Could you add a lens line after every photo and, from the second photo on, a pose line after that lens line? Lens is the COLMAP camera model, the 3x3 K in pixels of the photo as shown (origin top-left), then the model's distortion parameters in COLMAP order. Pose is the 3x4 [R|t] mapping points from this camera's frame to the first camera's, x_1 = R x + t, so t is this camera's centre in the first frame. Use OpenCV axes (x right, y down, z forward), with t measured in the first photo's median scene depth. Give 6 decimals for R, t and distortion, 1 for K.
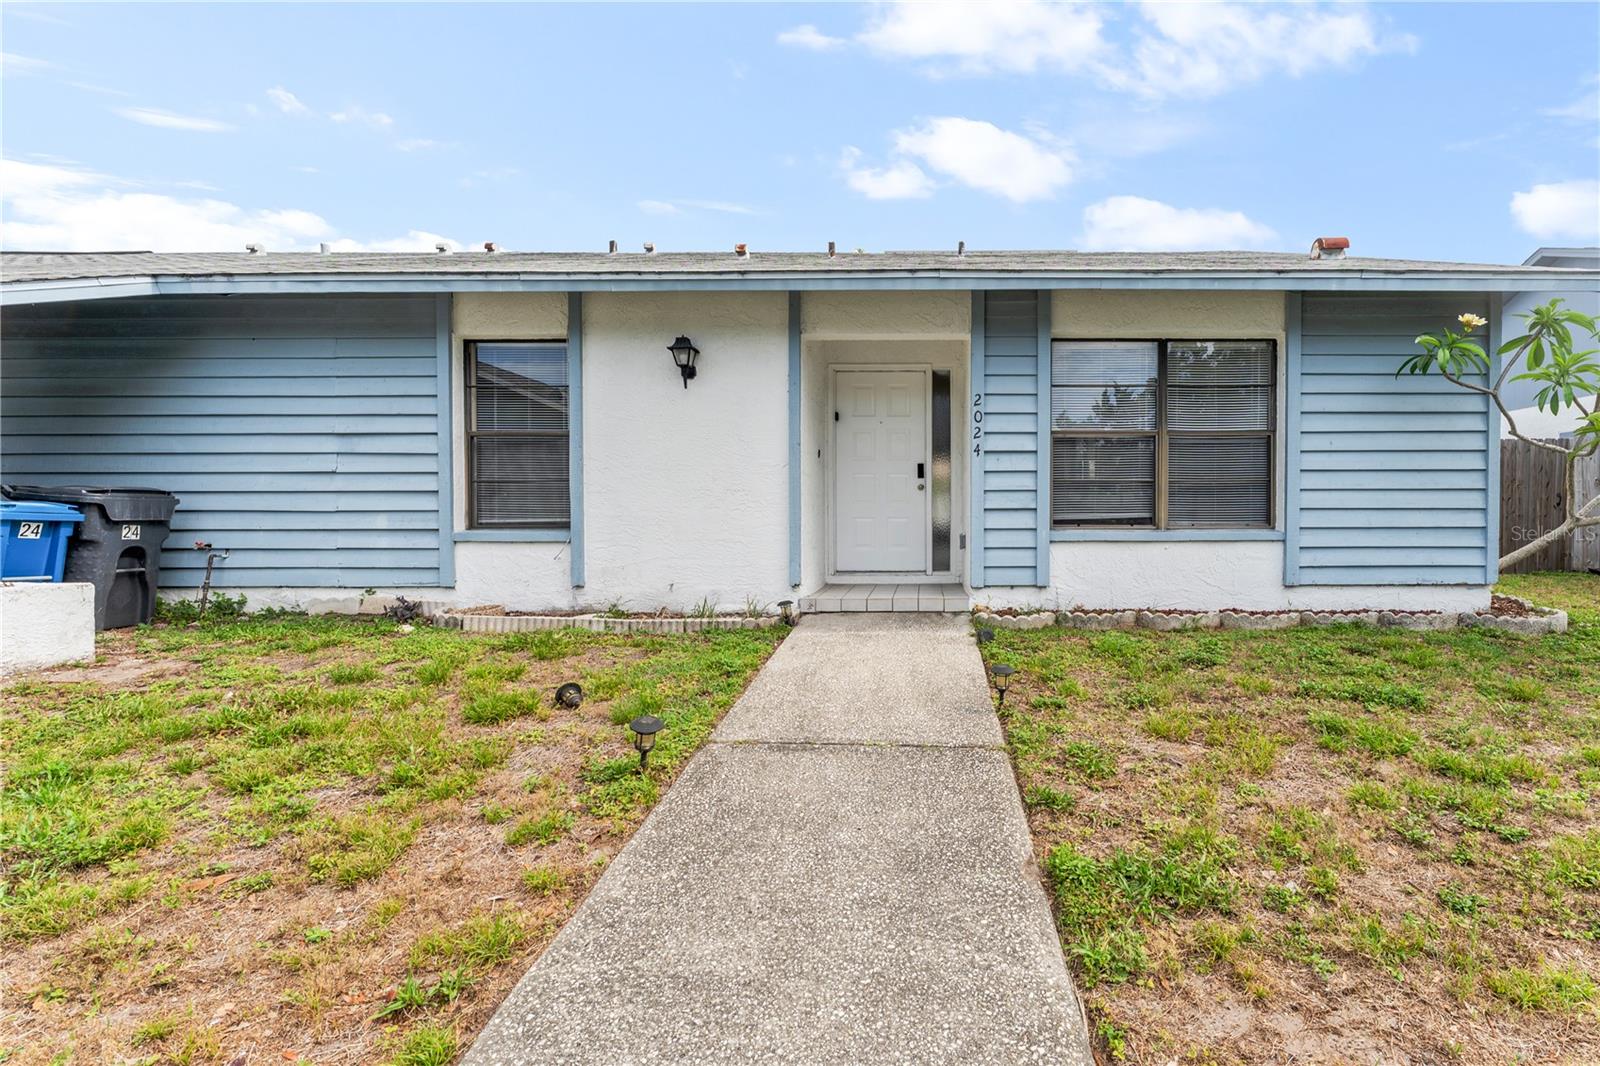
lens RADIAL K [[666.3, 0, 809.0], [0, 666.3, 506.6], [0, 0, 1]] dist [-0.003918, -0.000223]
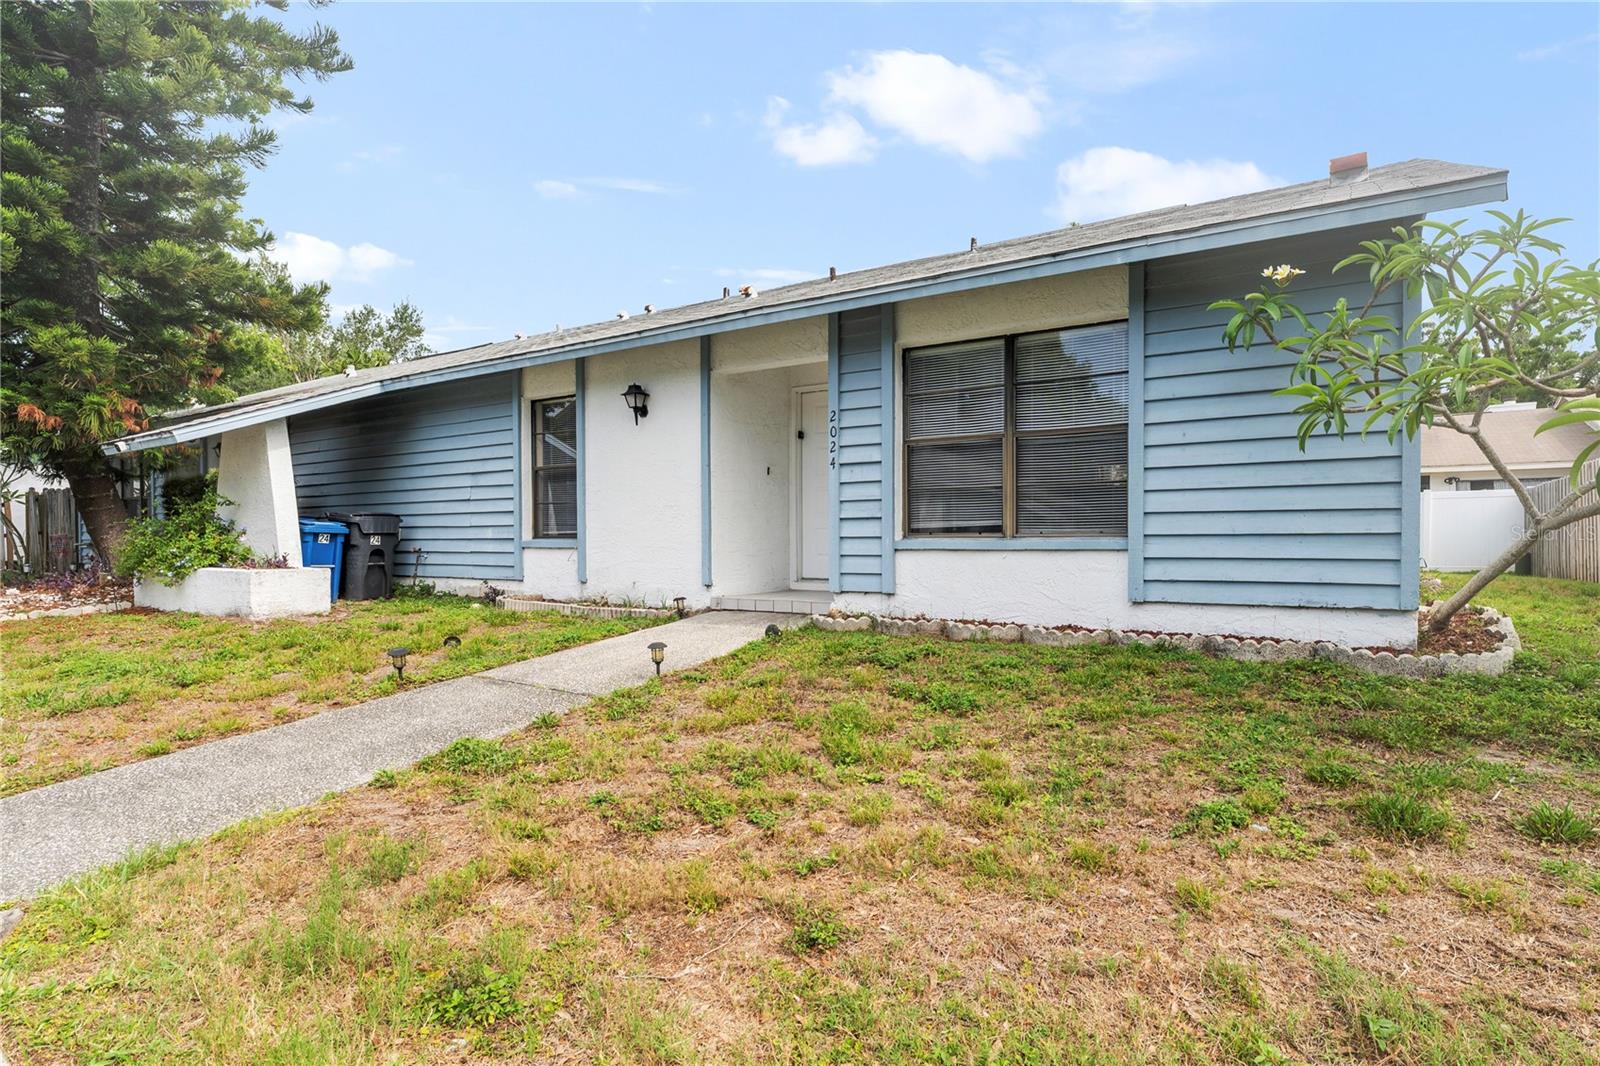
lens RADIAL K [[781.8, 0, 881.8], [0, 781.8, 521.2], [0, 0, 1]] dist [-0.004443, -0.000344]
pose [[0.870983, -0.012196, -0.491162, 0.927649], [0.011376, 0.999924, -0.004656, 0.014206], [0.491182, -0.001532, 0.871056, -0.049873]]
